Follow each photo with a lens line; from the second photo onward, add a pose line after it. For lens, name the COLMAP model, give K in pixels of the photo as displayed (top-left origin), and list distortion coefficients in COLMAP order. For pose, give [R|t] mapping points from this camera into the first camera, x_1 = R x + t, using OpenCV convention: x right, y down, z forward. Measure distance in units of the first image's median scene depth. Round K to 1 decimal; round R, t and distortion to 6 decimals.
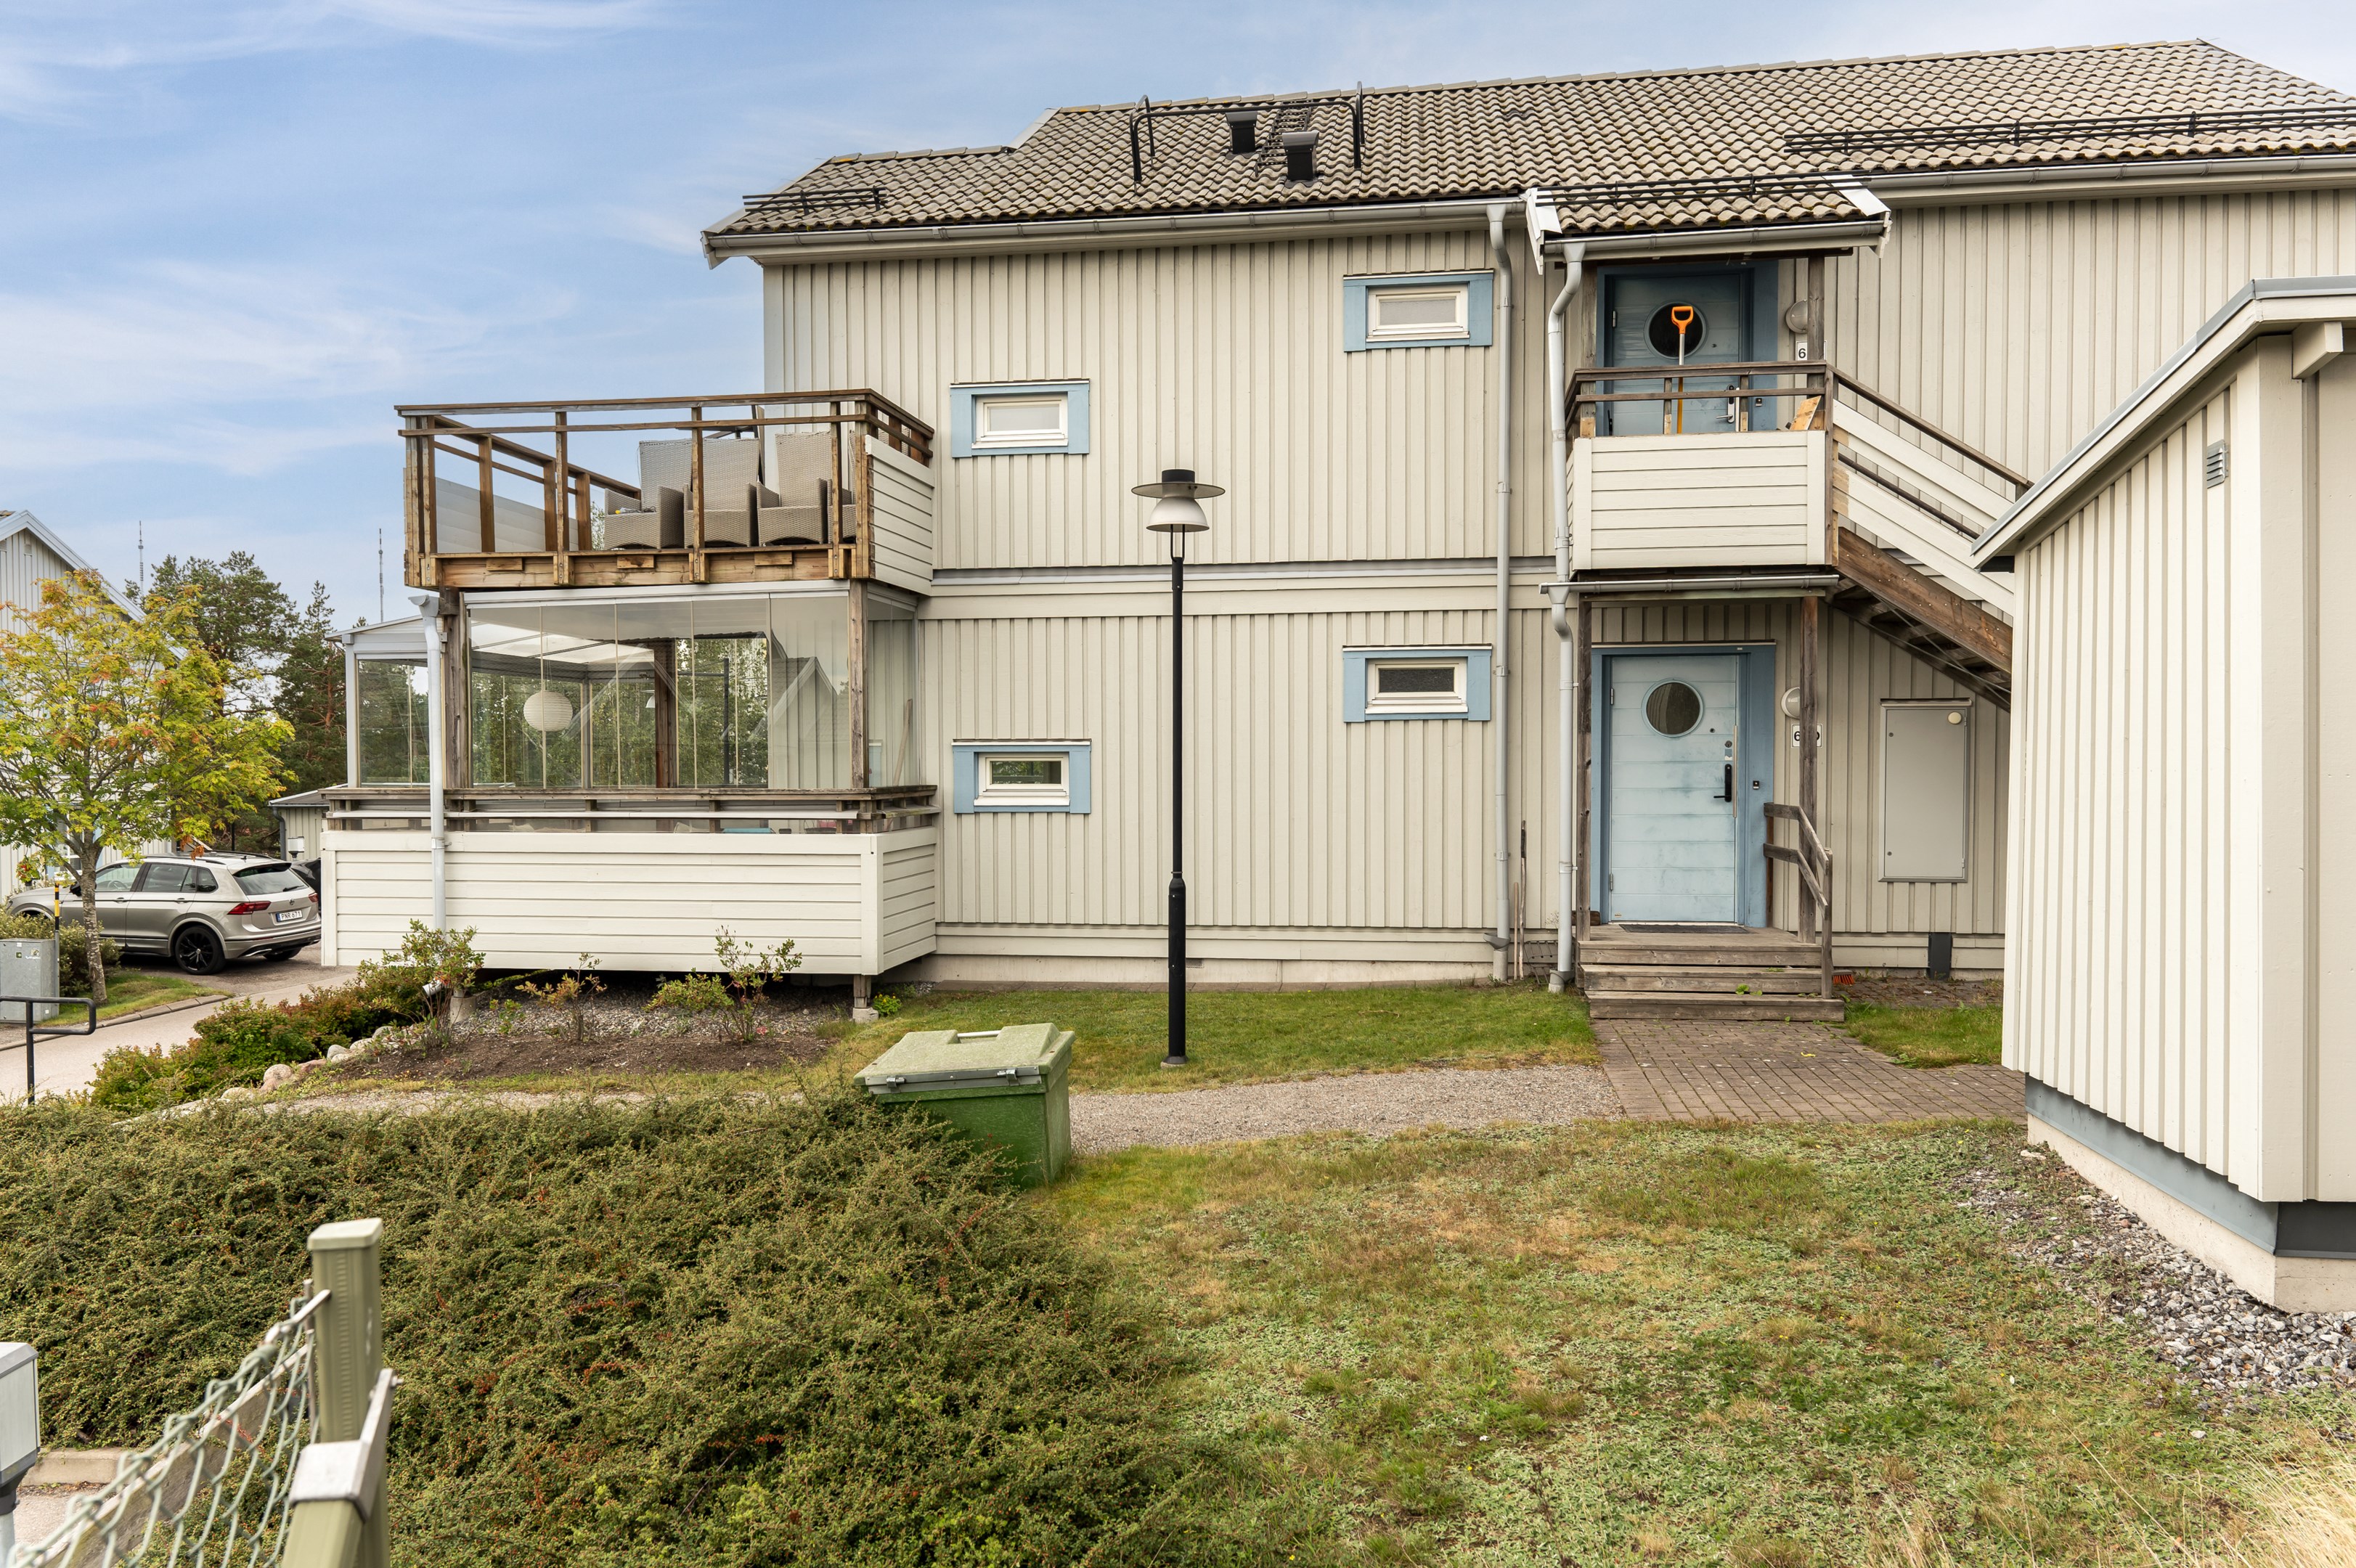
lens RADIAL K [[1707.8, 0, 1173.4], [0, 1707.8, 839.0], [0, 0, 1]] dist [0.008097, -0.001837]
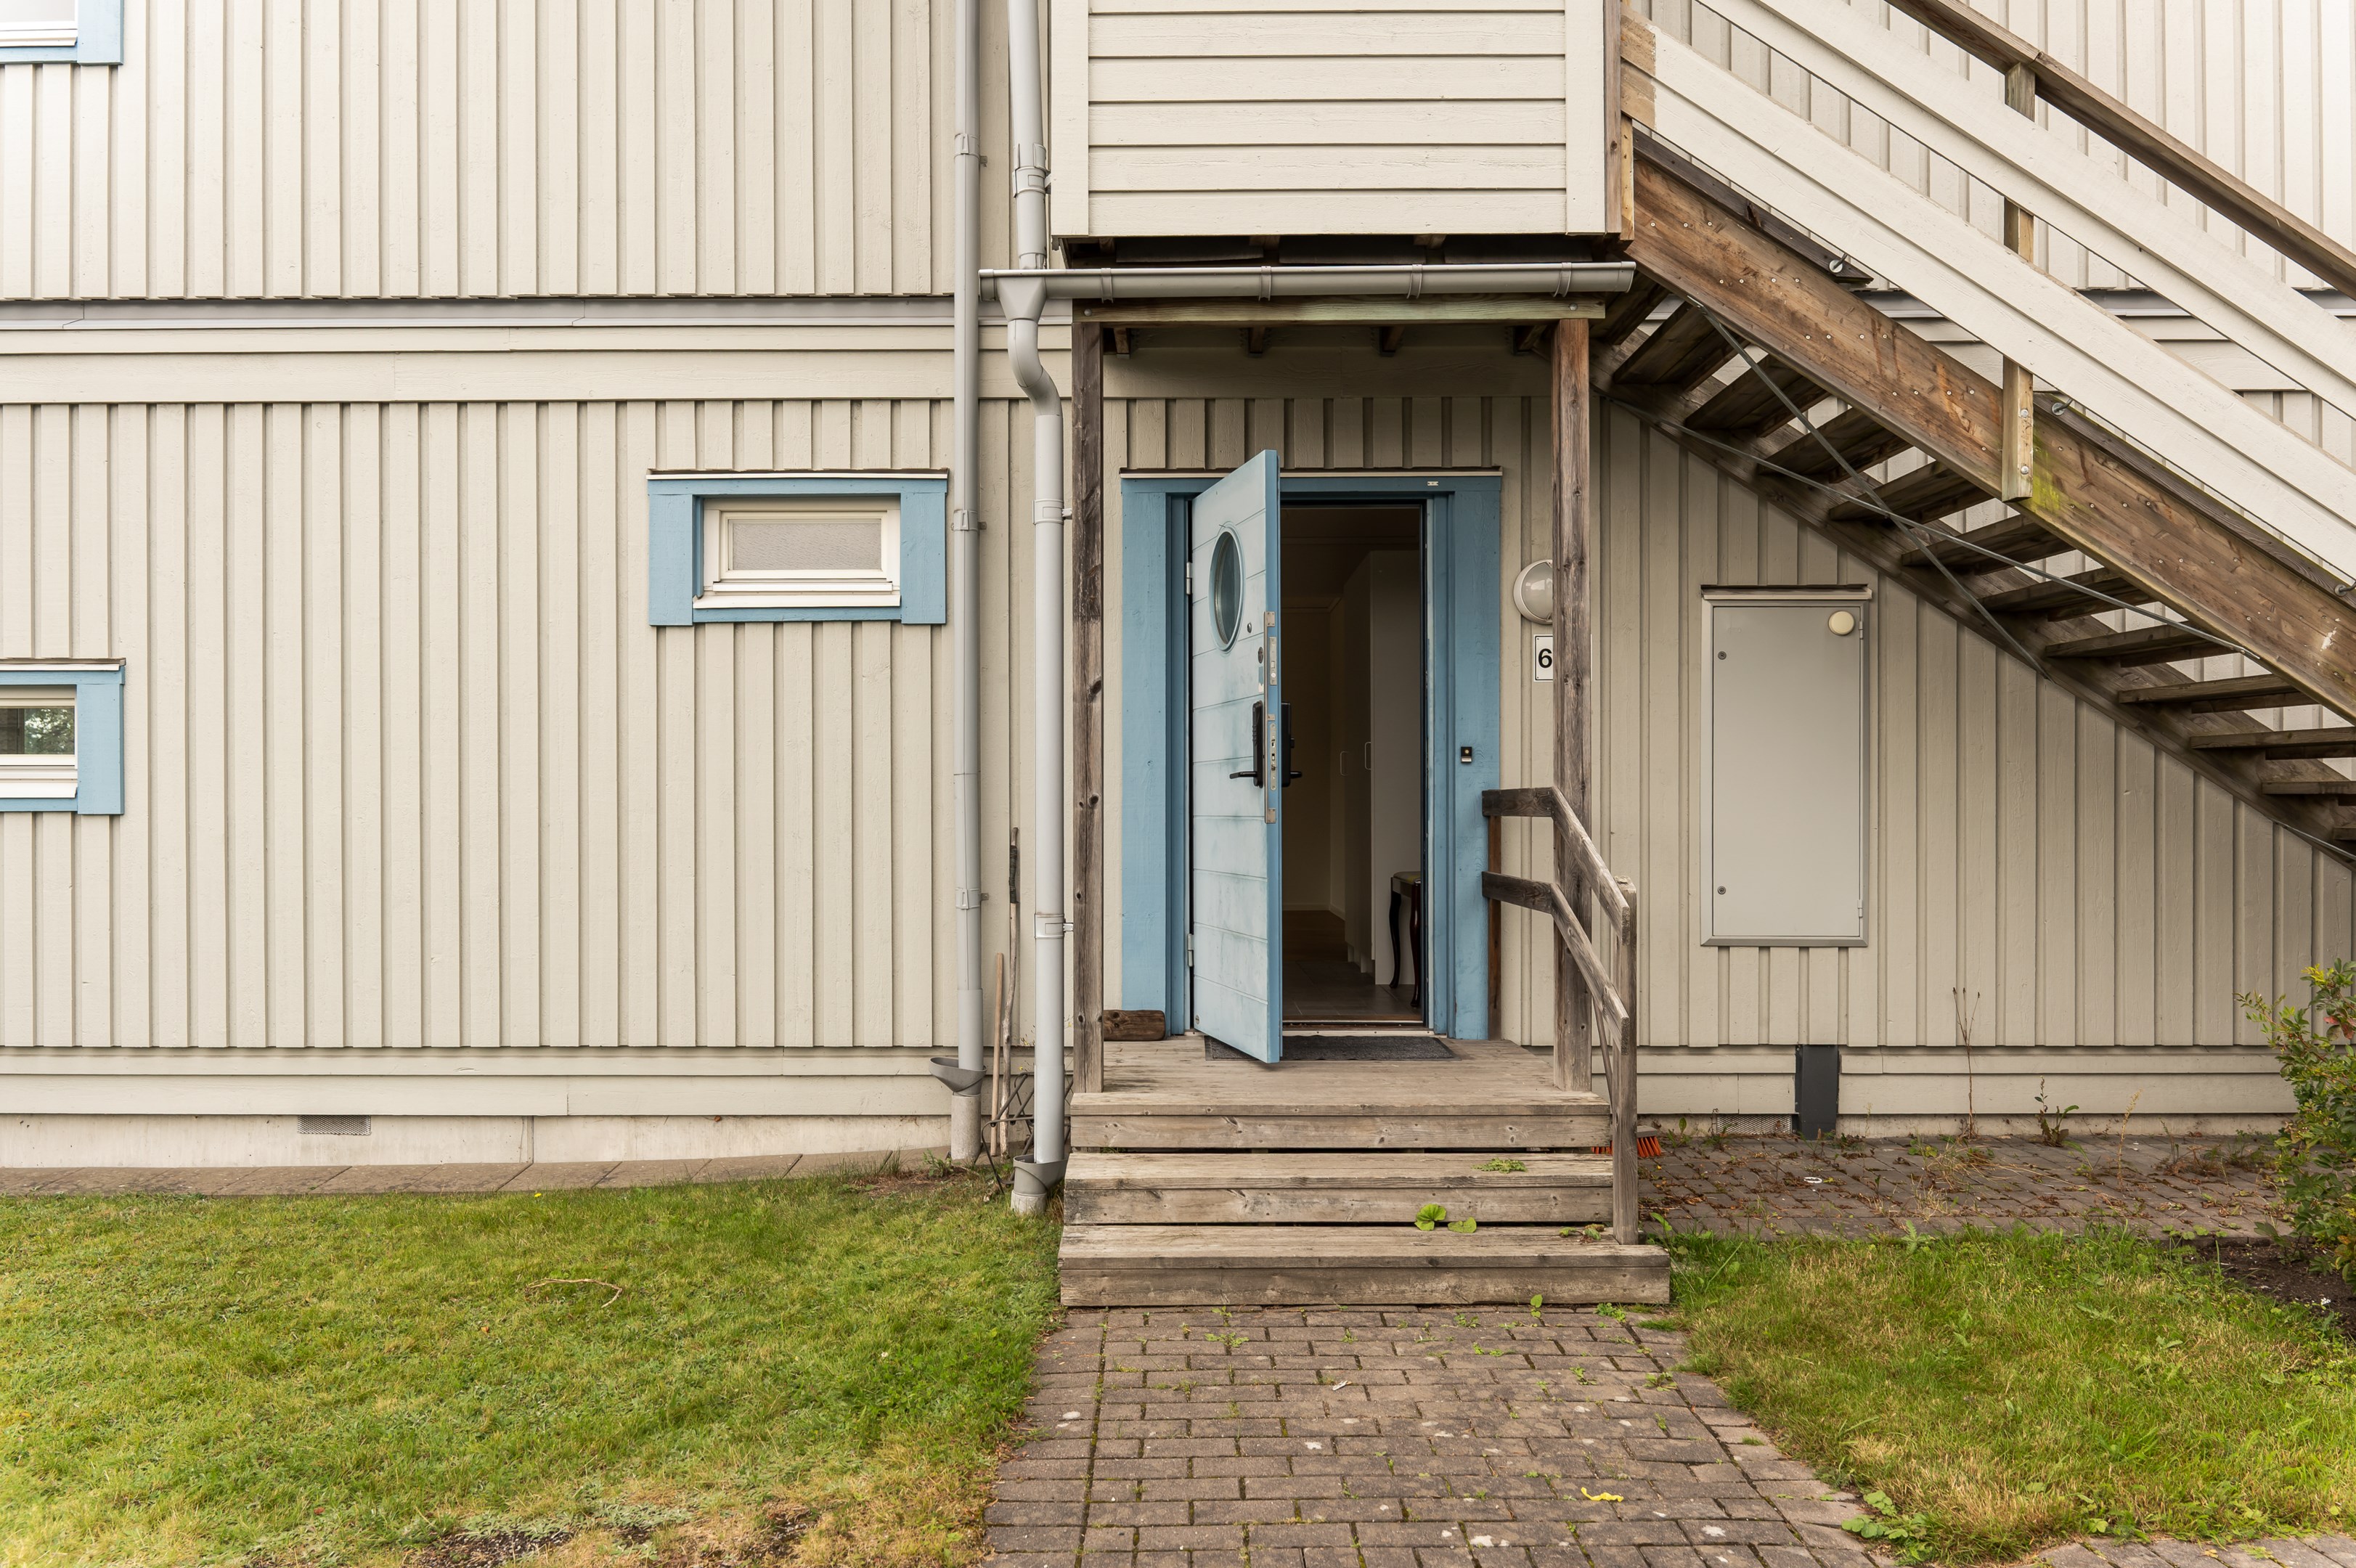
lens RADIAL K [[1707.8, 0, 1173.4], [0, 1707.8, 839.0], [0, 0, 1]] dist [0.008097, -0.001837]
pose [[0.989526, -0.001047, 0.144349, 0.185827], [0.004548, 0.999703, -0.023930, 0.004741], [-0.144281, 0.024336, 0.989237, 0.524323]]
